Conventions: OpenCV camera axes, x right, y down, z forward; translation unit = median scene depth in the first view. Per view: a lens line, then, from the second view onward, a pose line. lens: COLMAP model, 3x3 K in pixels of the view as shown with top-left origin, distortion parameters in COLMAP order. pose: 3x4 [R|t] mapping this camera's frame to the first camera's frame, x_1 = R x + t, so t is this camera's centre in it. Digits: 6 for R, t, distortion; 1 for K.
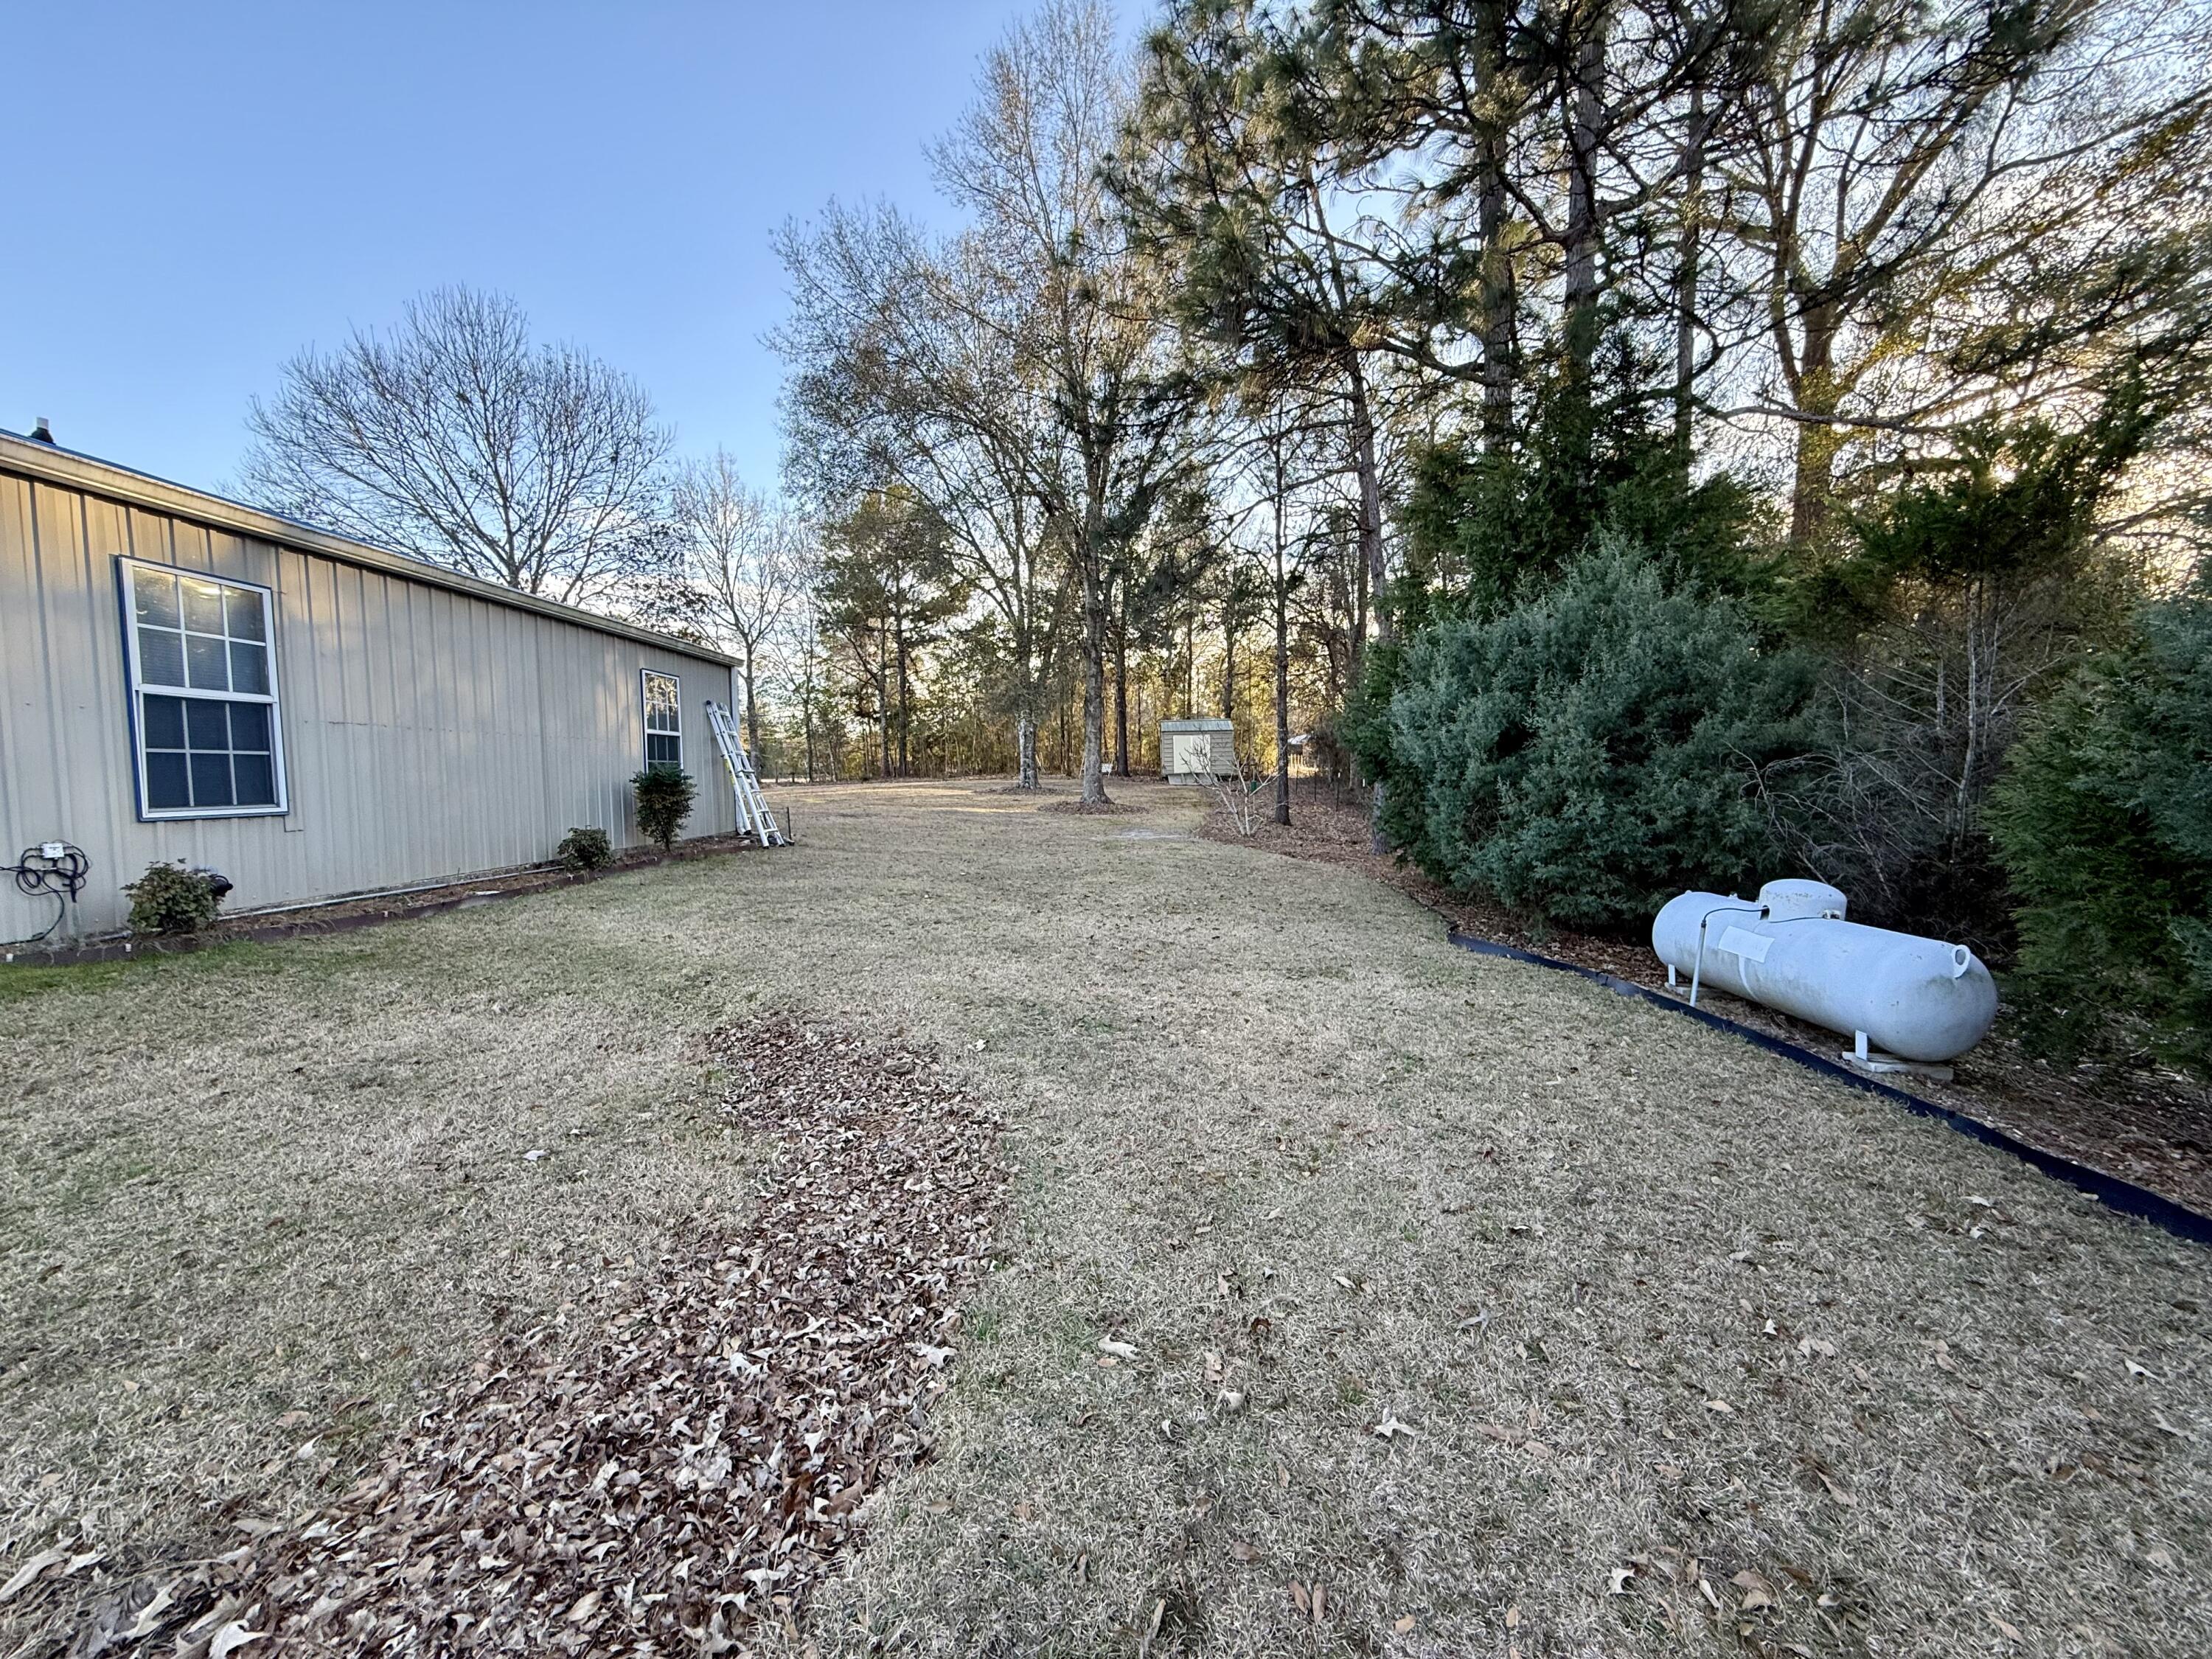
lens RADIAL K [[889.6, 0, 1106.0], [0, 889.6, 829.5], [0, 0, 1]] dist [-0.001384, -0.000758]
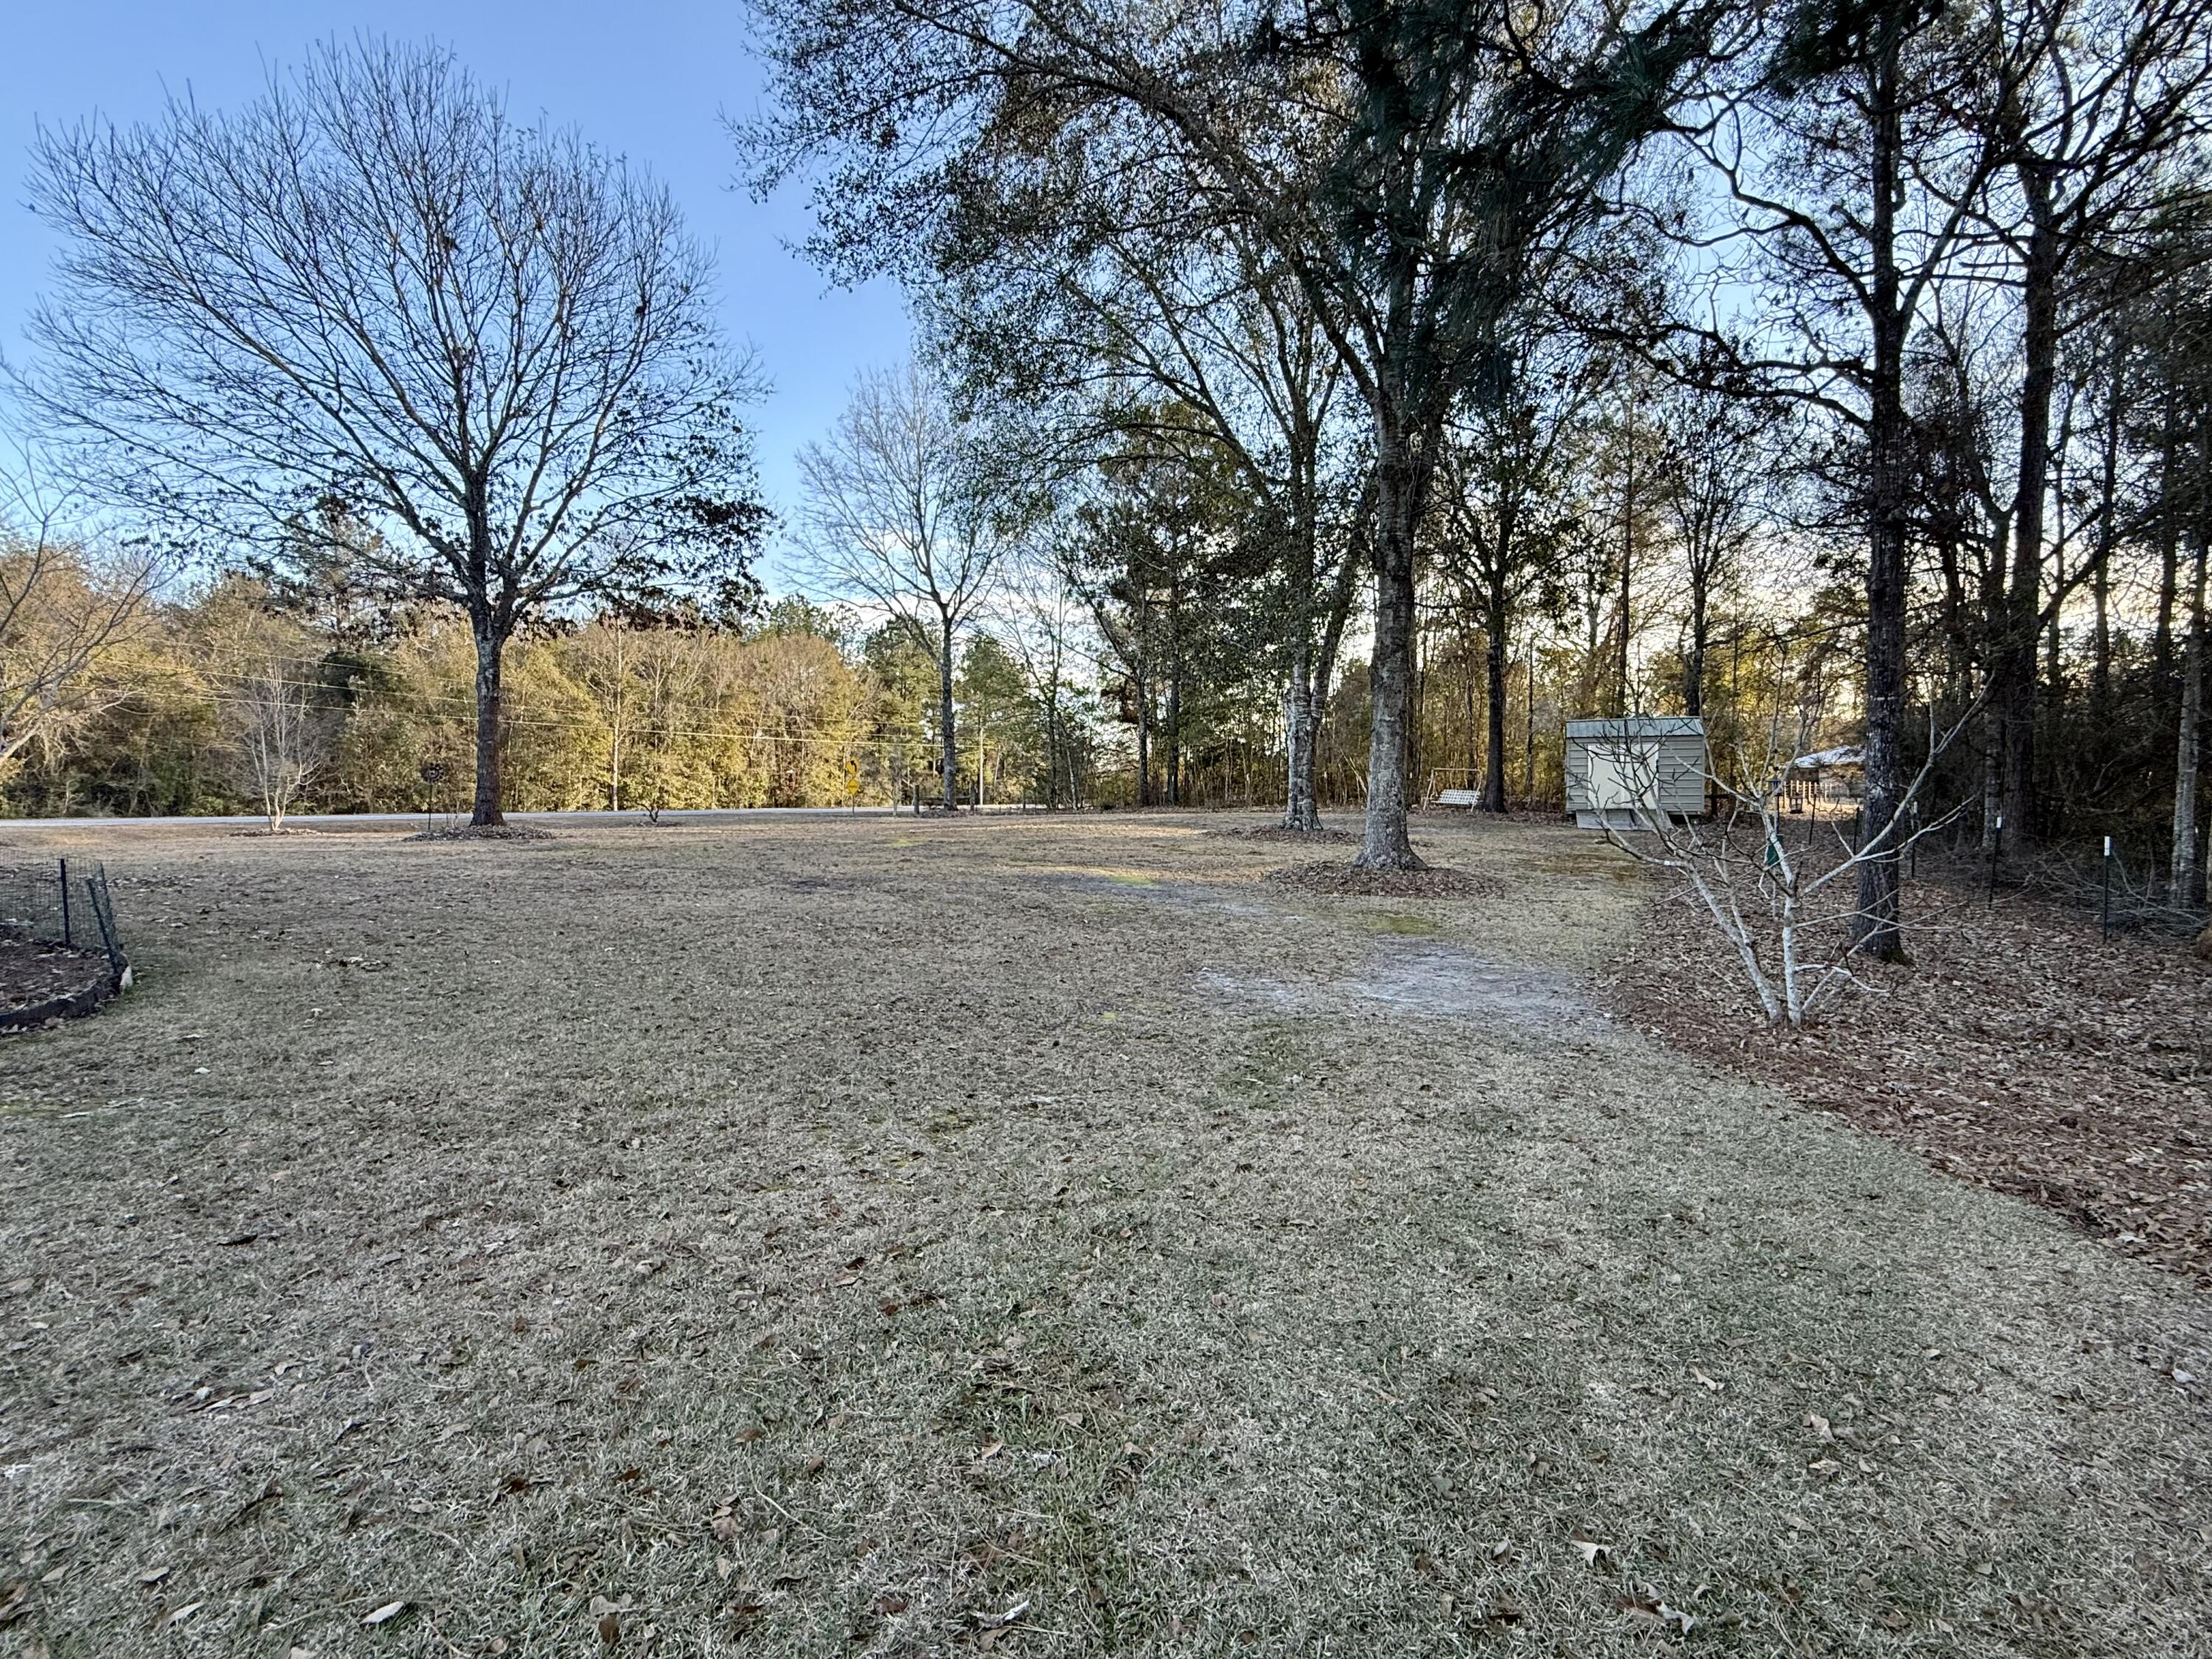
lens RADIAL K [[1049.7, 0, 1106.0], [0, 1049.7, 829.5], [0, 0, 1]] dist [0.001028, 0.000204]
pose [[0.932898, 0.027166, -0.359115, 0.139584], [-0.040393, 0.998752, -0.029379, -0.076936], [0.357869, 0.041913, 0.932831, 1.151578]]
